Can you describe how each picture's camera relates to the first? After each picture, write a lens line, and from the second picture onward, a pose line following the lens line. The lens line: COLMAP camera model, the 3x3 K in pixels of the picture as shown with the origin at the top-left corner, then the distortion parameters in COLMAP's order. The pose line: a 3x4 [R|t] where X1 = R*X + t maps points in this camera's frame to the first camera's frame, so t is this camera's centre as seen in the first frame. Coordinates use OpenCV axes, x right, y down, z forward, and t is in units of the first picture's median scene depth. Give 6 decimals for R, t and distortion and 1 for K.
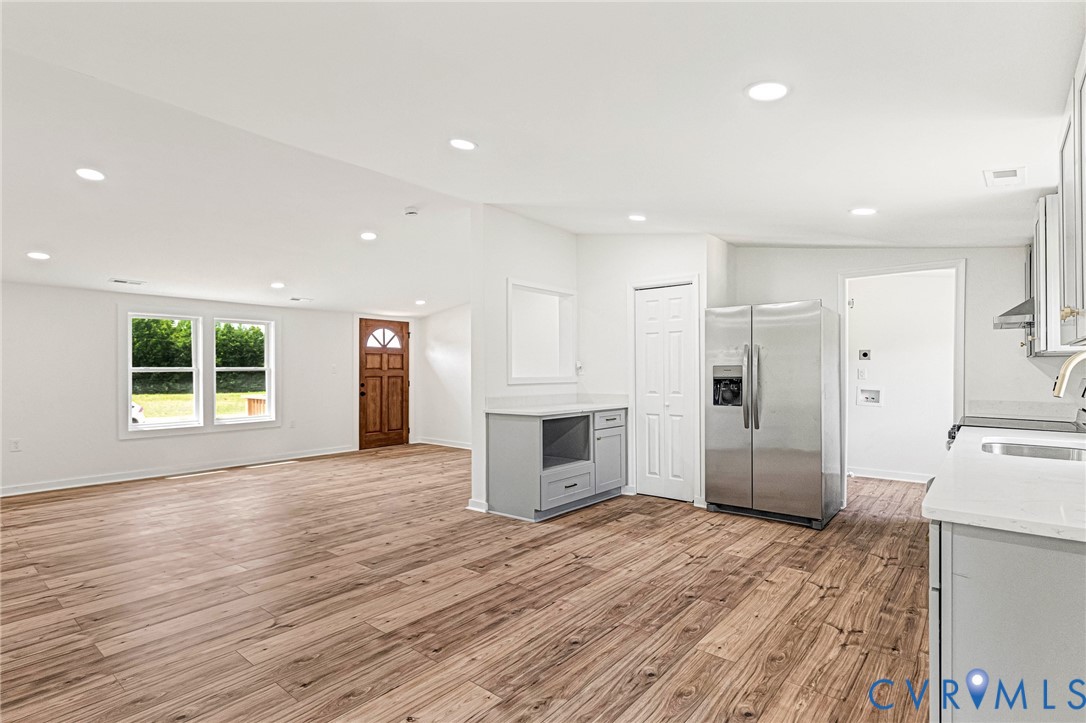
lens RADIAL K [[531.8, 0, 535.1], [0, 531.8, 371.8], [0, 0, 1]] dist [0.010911, -0.000321]
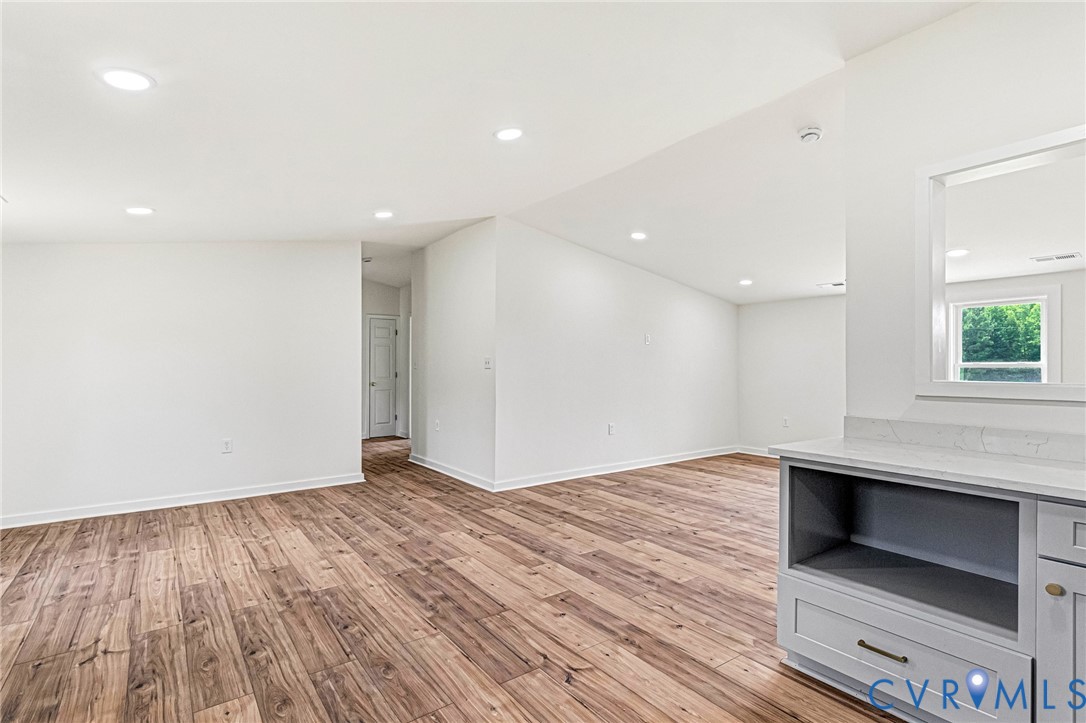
lens RADIAL K [[512.2, 0, 535.8], [0, 512.2, 366.5], [0, 0, 1]] dist [0.009373, -0.000258]
pose [[-0.225402, 0.001699, -0.974264, 0.578403], [-0.001714, 0.999996, 0.002141, -0.003709], [0.974264, 0.002153, -0.225398, 0.944500]]
